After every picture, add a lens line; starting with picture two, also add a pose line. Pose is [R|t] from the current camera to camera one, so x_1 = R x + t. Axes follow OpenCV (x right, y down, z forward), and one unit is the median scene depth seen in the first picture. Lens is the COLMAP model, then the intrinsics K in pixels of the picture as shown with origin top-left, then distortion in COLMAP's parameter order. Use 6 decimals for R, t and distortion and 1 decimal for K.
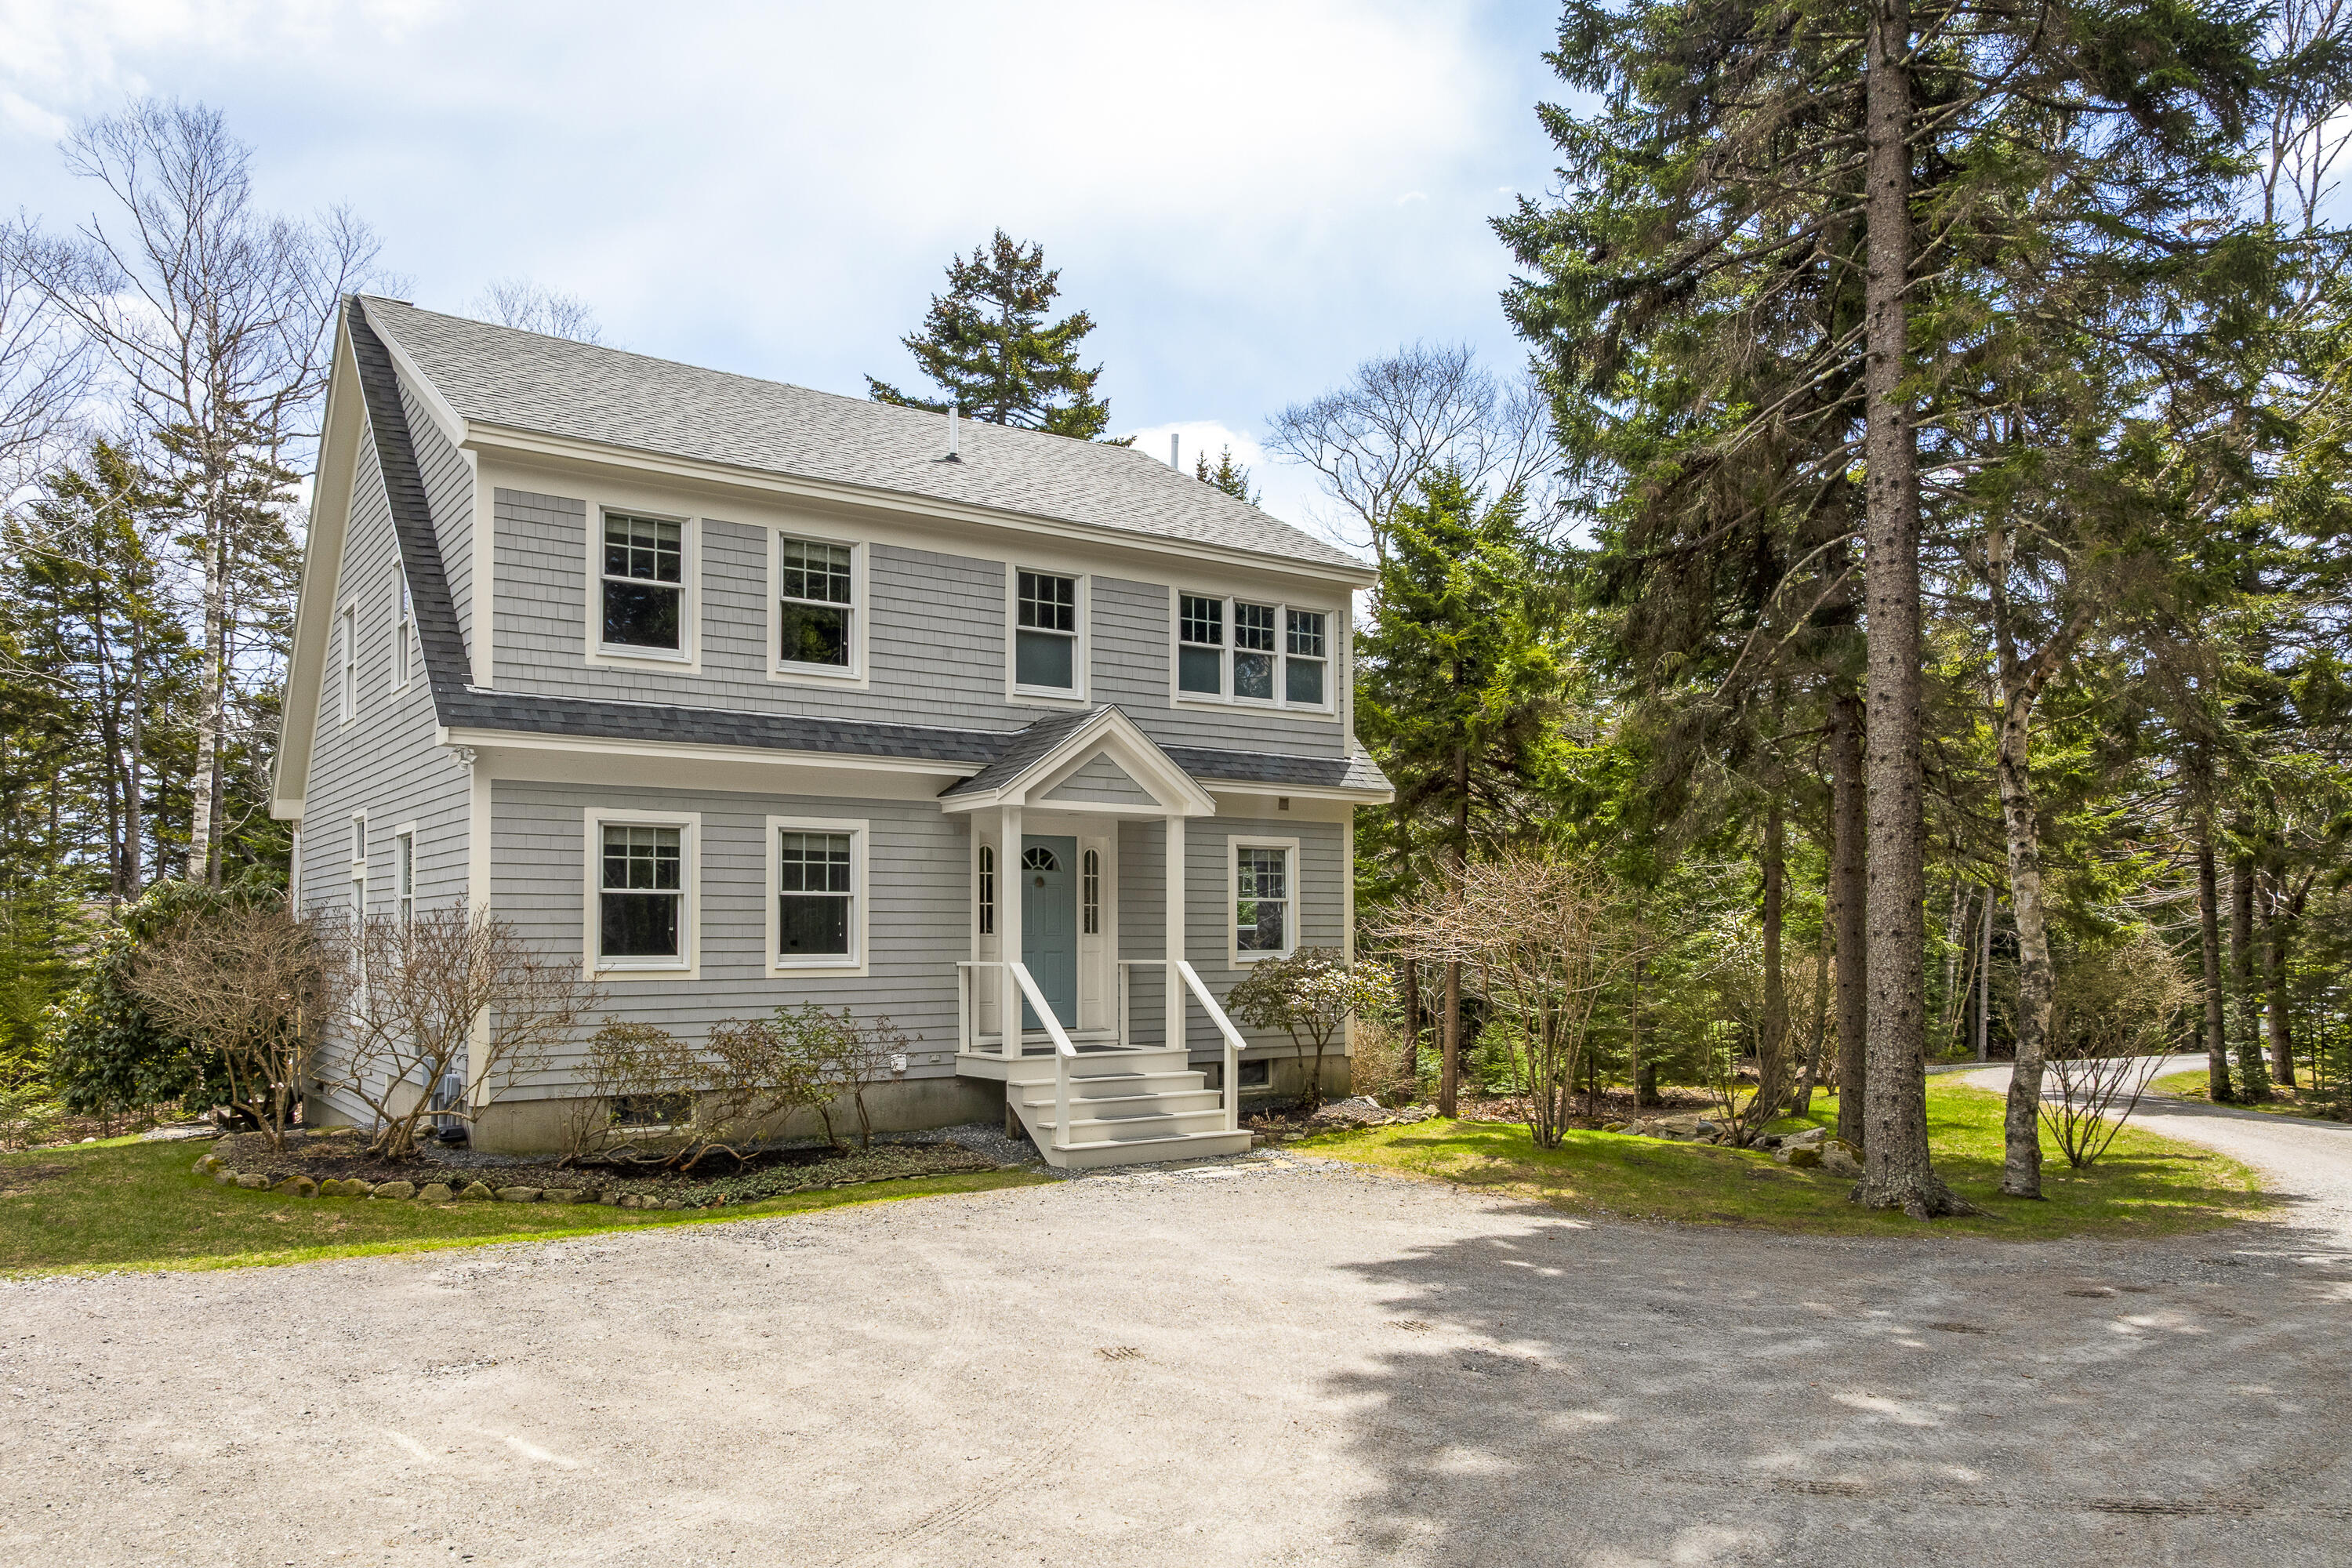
lens RADIAL K [[1663.8, 0, 1176.0], [0, 1663.8, 784.0], [0, 0, 1]] dist [-0.009444, -0.000523]
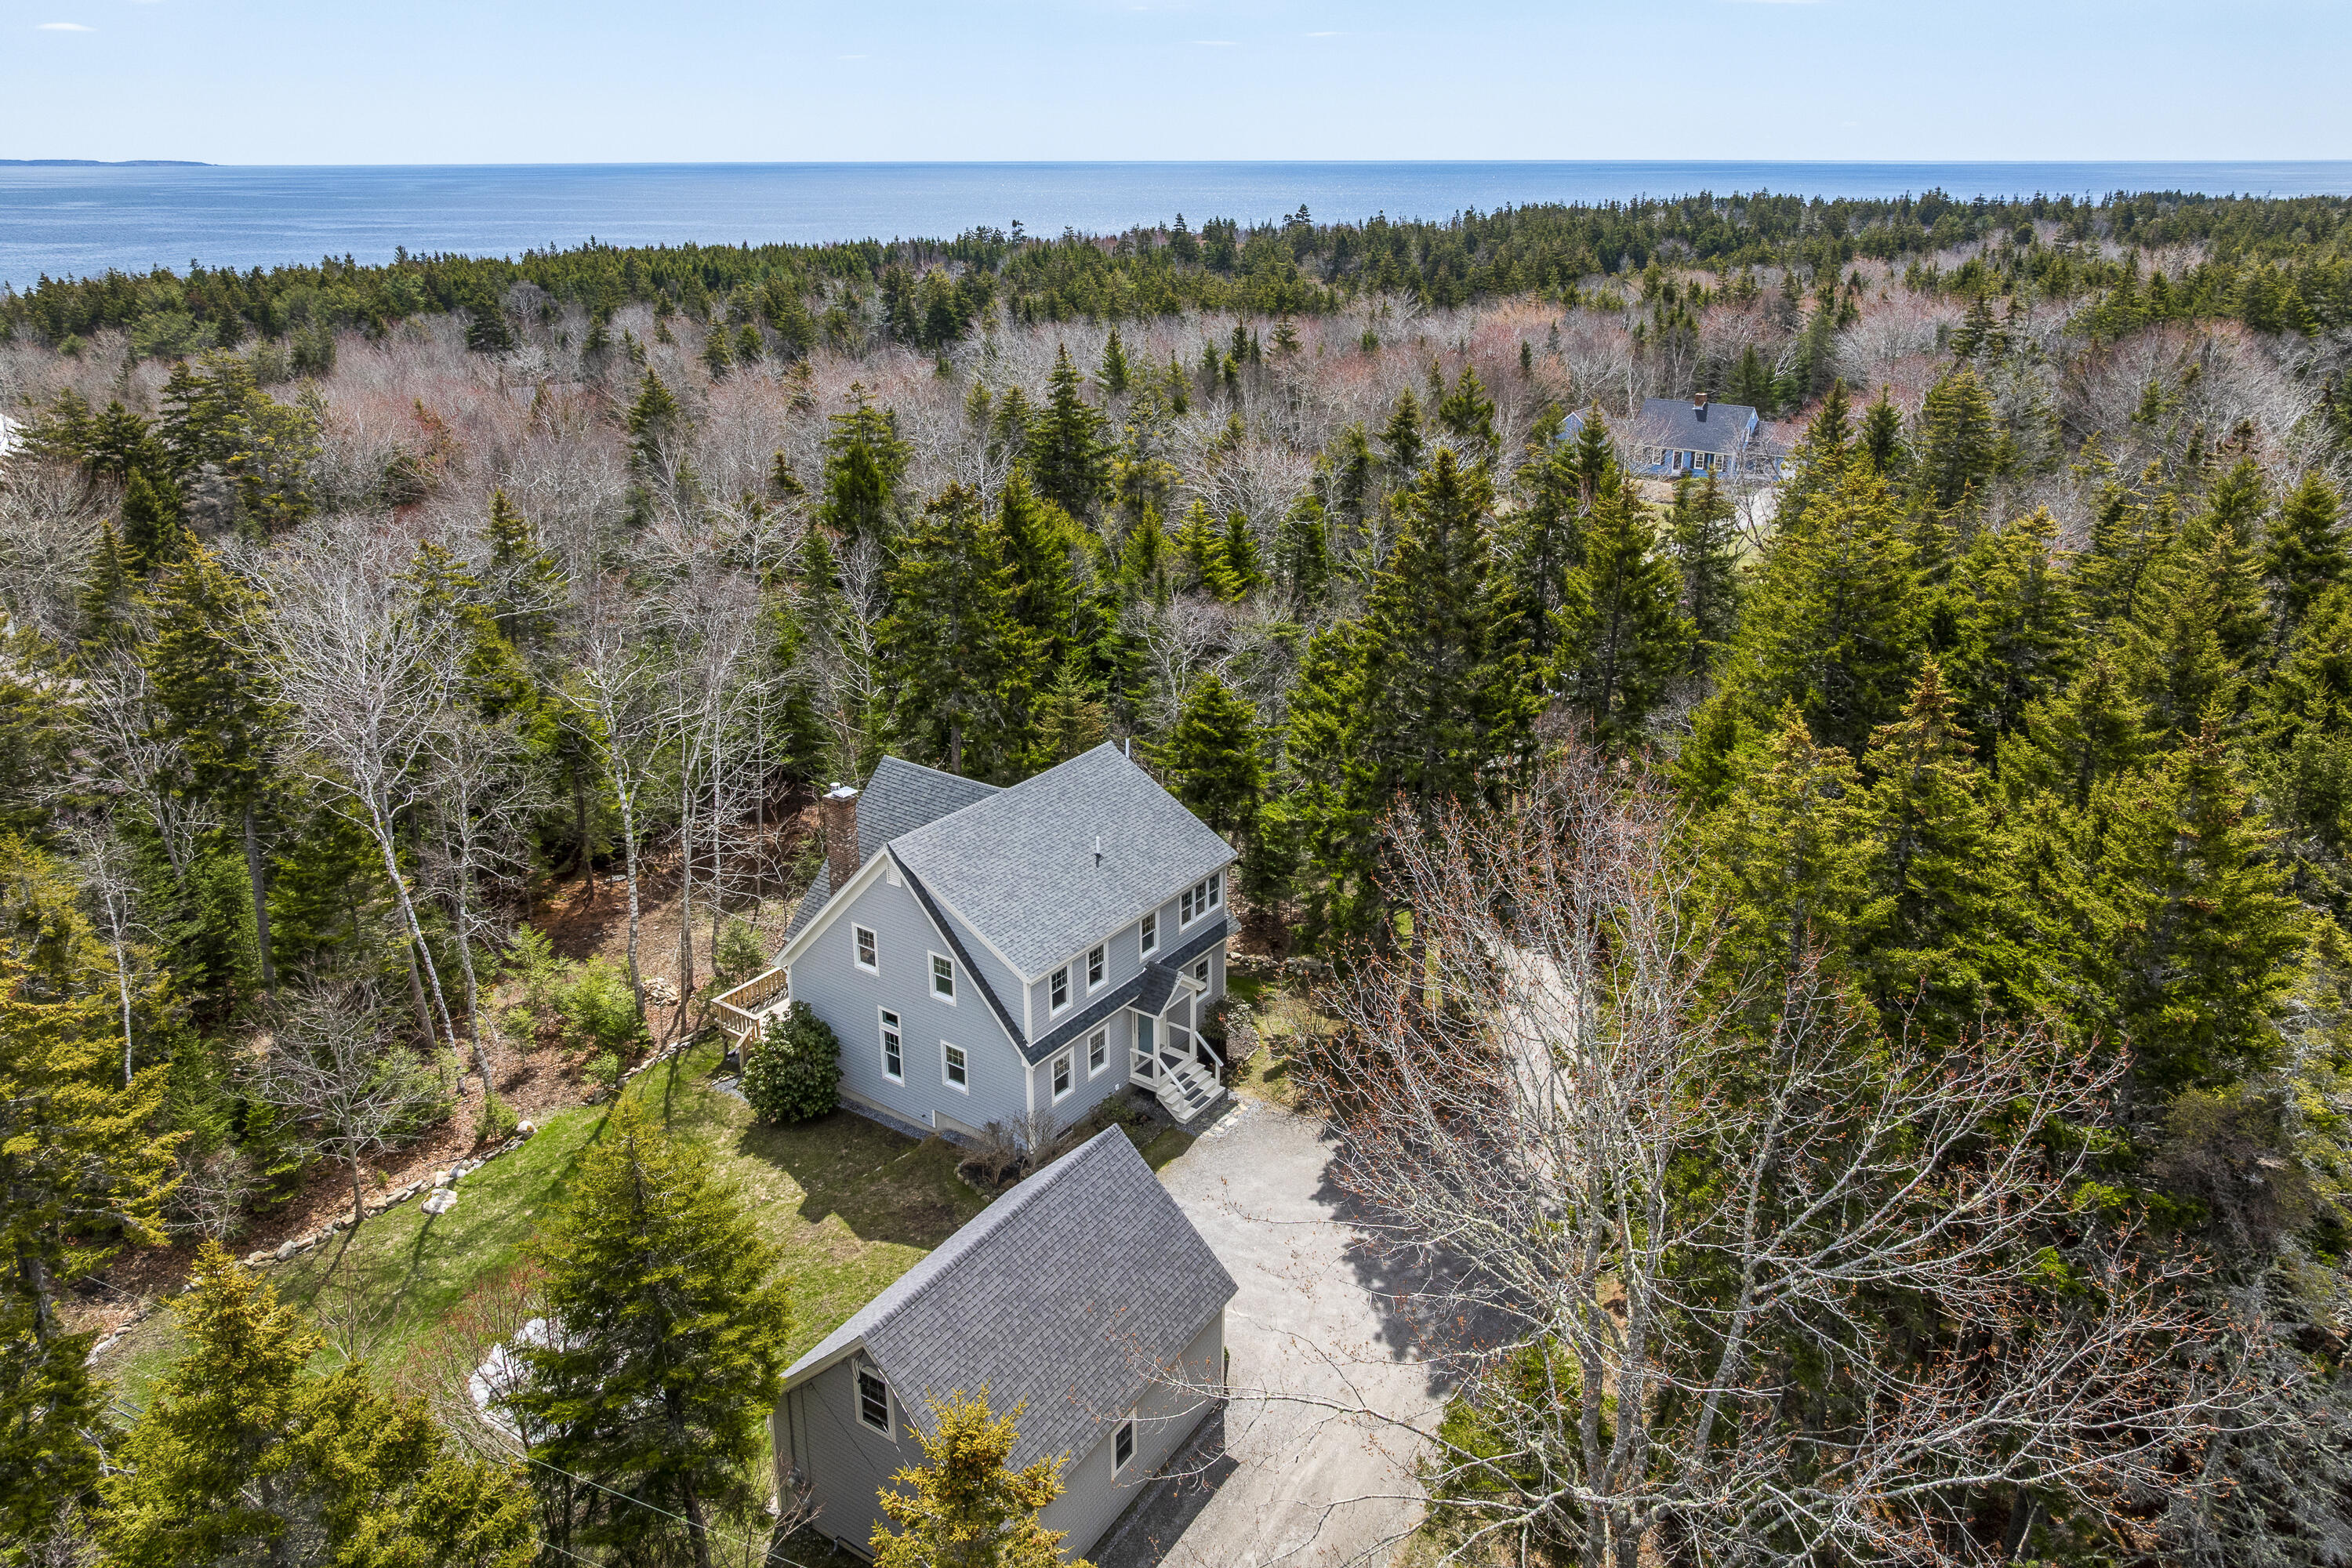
lens RADIAL K [[1624.0, 0, 1176.0], [0, 1624.0, 784.0], [0, 0, 1]] dist [0.006742, 0.003463]
pose [[0.940251, -0.120385, 0.318491, -0.924911], [-0.039083, 0.891064, 0.452191, -1.643798], [-0.338233, -0.437620, 0.833119, -1.262293]]
